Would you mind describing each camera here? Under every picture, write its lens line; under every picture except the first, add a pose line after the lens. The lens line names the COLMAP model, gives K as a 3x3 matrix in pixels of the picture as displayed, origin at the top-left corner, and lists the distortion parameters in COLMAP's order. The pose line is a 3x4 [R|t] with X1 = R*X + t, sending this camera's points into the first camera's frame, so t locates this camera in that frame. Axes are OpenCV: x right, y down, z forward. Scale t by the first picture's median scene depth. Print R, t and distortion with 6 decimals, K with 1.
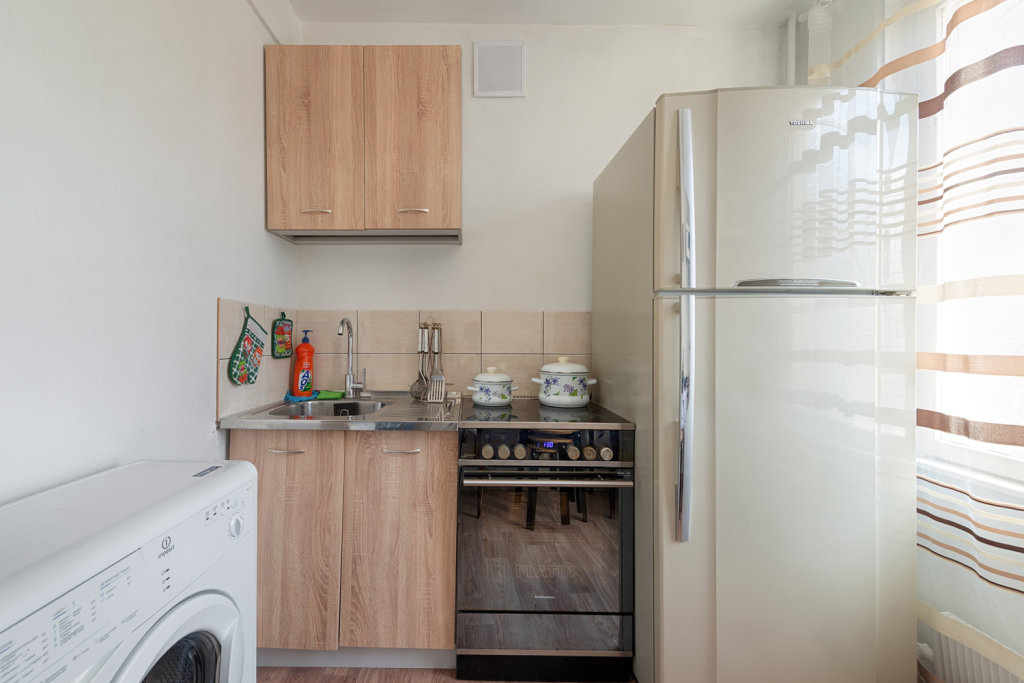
lens RADIAL K [[411.0, 0, 512.0], [0, 411.0, 341.5], [0, 0, 1]] dist [0.021221, -0.000002]
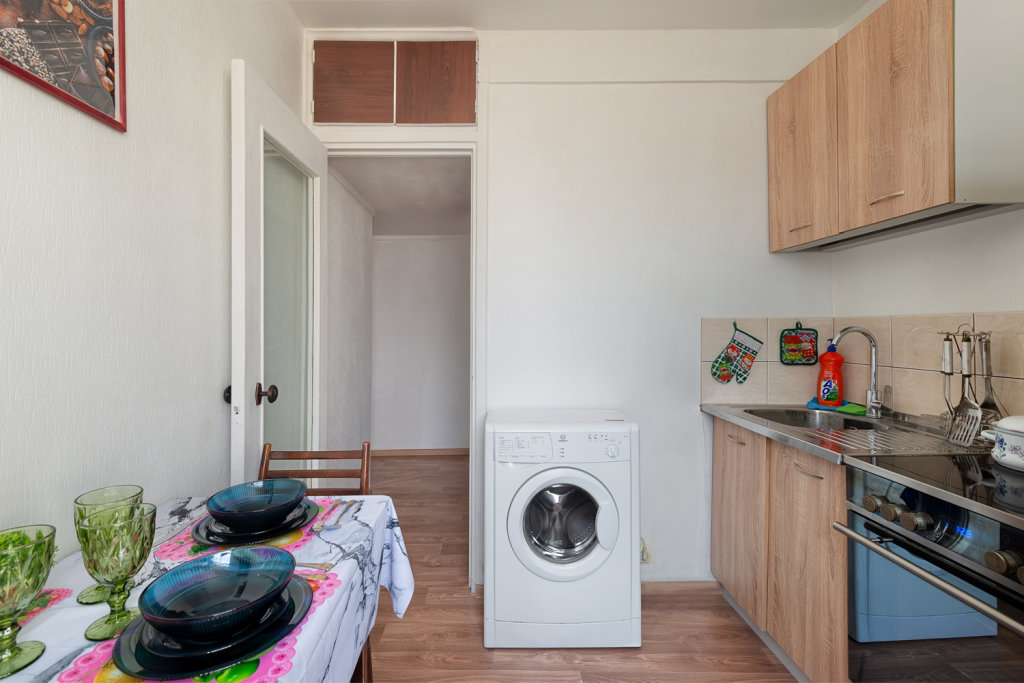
lens RADIAL K [[451.2, 0, 512.7], [0, 451.2, 327.6], [0, 0, 1]] dist [0.015218, 0.000222]
pose [[0.069898, -0.003444, -0.997548, 0.685622], [-0.014631, 0.999883, -0.004477, -0.049214], [0.997447, 0.014908, 0.069839, 0.218788]]
